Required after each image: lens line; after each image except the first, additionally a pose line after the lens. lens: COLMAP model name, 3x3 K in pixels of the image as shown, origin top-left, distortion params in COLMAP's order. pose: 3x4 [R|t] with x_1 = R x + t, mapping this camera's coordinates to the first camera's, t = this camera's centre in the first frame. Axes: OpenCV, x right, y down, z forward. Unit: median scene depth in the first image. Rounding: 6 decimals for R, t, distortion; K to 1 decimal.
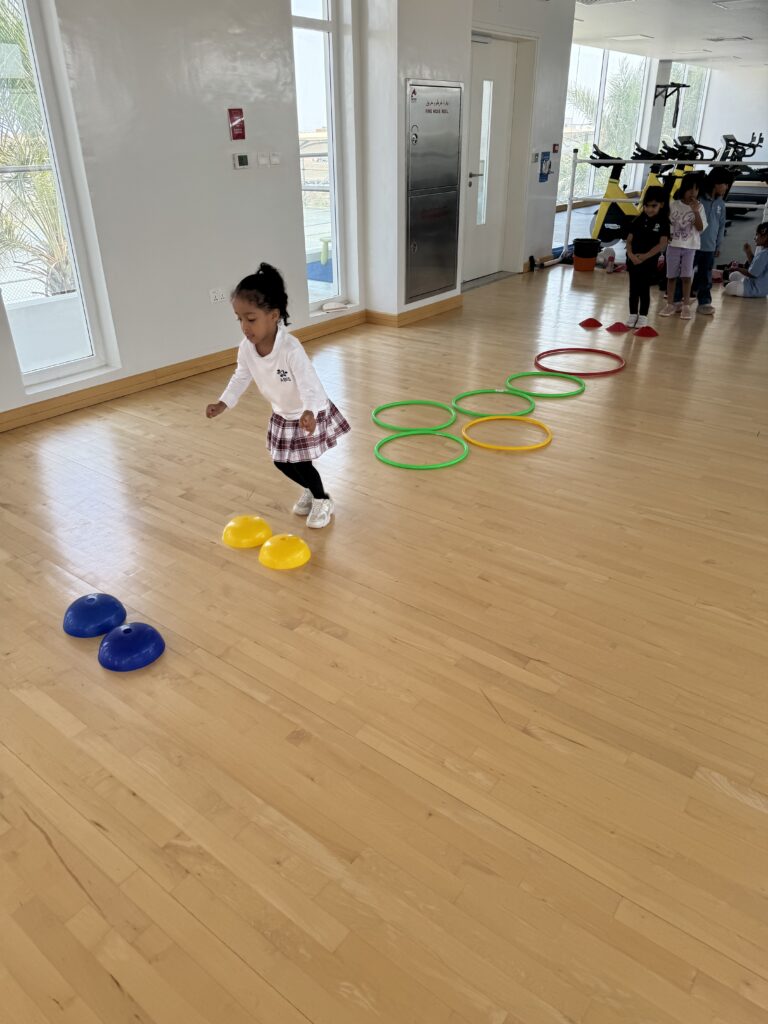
lens RADIAL K [[724.9, 0, 384.0], [0, 724.9, 512.0], [0, 0, 1]] dist [0.062402, -0.078657]
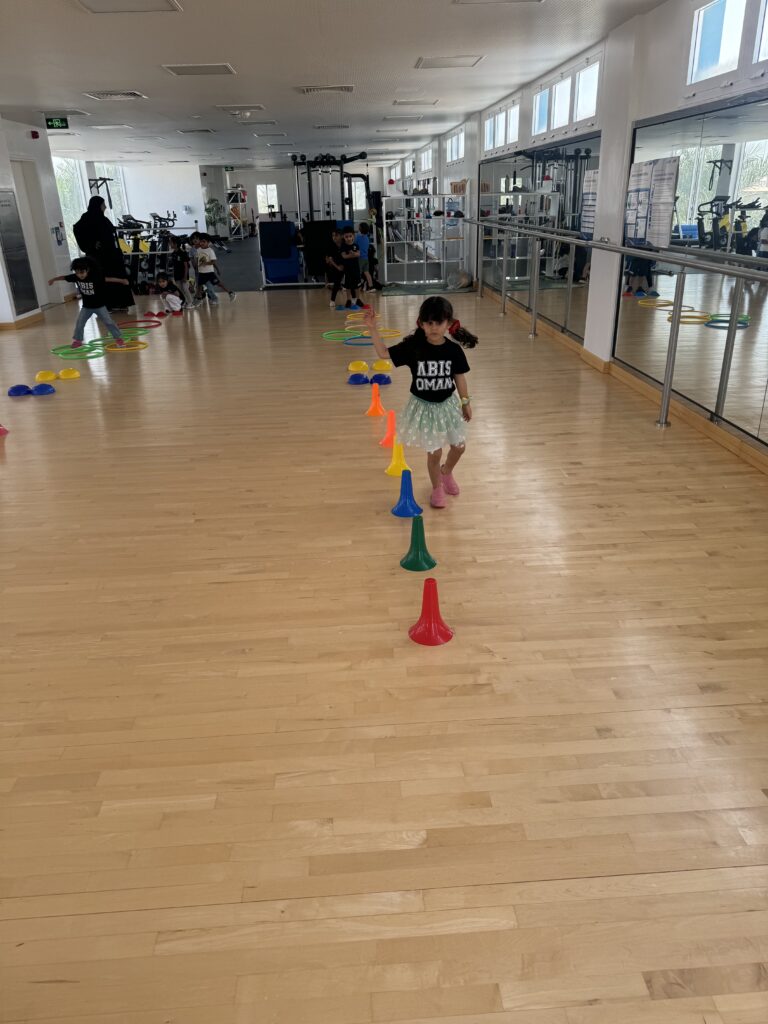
lens RADIAL K [[724.9, 0, 384.0], [0, 724.9, 512.0], [0, 0, 1]] dist [0.062402, -0.078657]
pose [[0.765461, -0.272450, 0.582959, -0.206483], [0.323255, 0.946146, 0.017735, 0.182124], [-0.556396, 0.174869, 0.812308, -0.358116]]
